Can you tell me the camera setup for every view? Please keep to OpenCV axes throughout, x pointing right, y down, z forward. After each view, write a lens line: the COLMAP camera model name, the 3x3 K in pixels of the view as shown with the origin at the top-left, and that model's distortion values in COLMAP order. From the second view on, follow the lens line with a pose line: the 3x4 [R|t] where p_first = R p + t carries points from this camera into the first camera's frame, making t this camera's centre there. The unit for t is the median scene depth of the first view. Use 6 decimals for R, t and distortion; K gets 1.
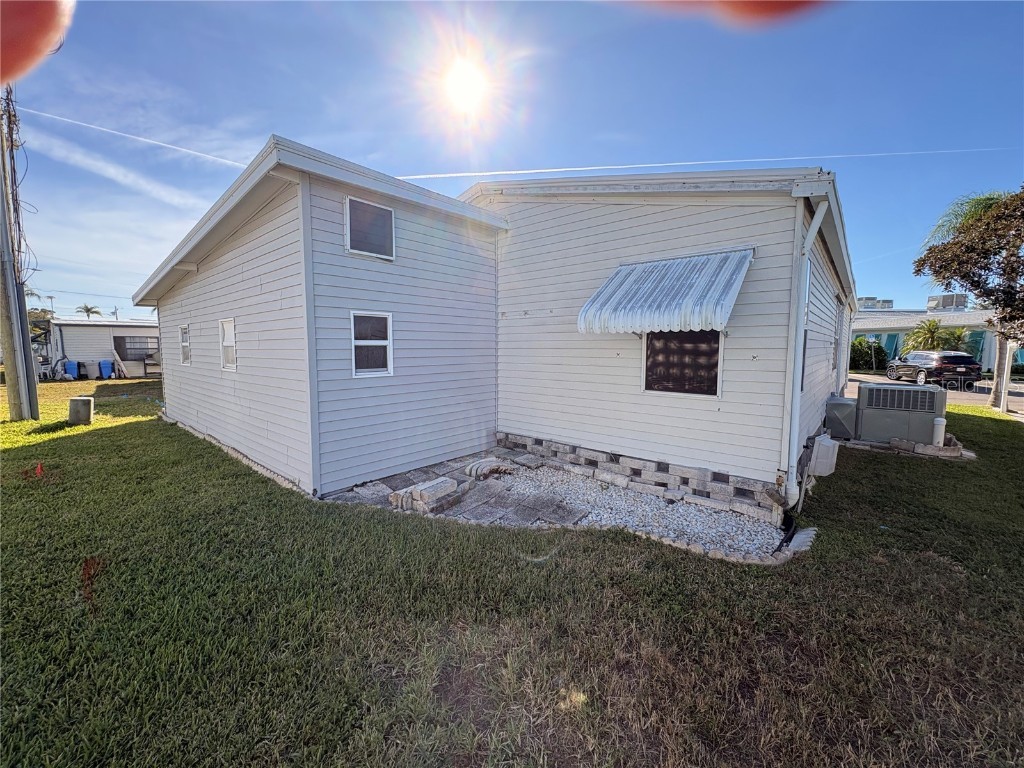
lens RADIAL K [[406.5, 0, 510.1], [0, 406.5, 385.2], [0, 0, 1]] dist [-0.001740, -0.000088]
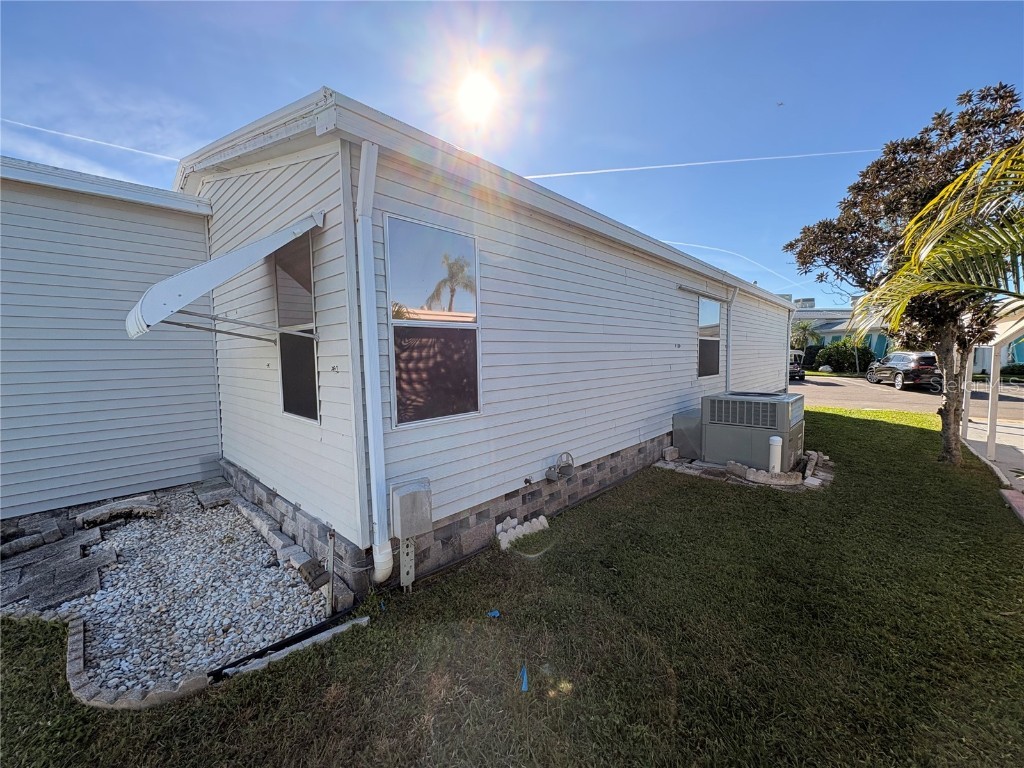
lens RADIAL K [[406.5, 0, 513.7], [0, 406.5, 385.0], [0, 0, 1]] dist [-0.001740, -0.000088]
pose [[0.999598, -0.010961, -0.026164, 0.162816], [0.010573, 0.999833, -0.014916, -0.004067], [0.026323, 0.014633, 0.999546, 0.052276]]
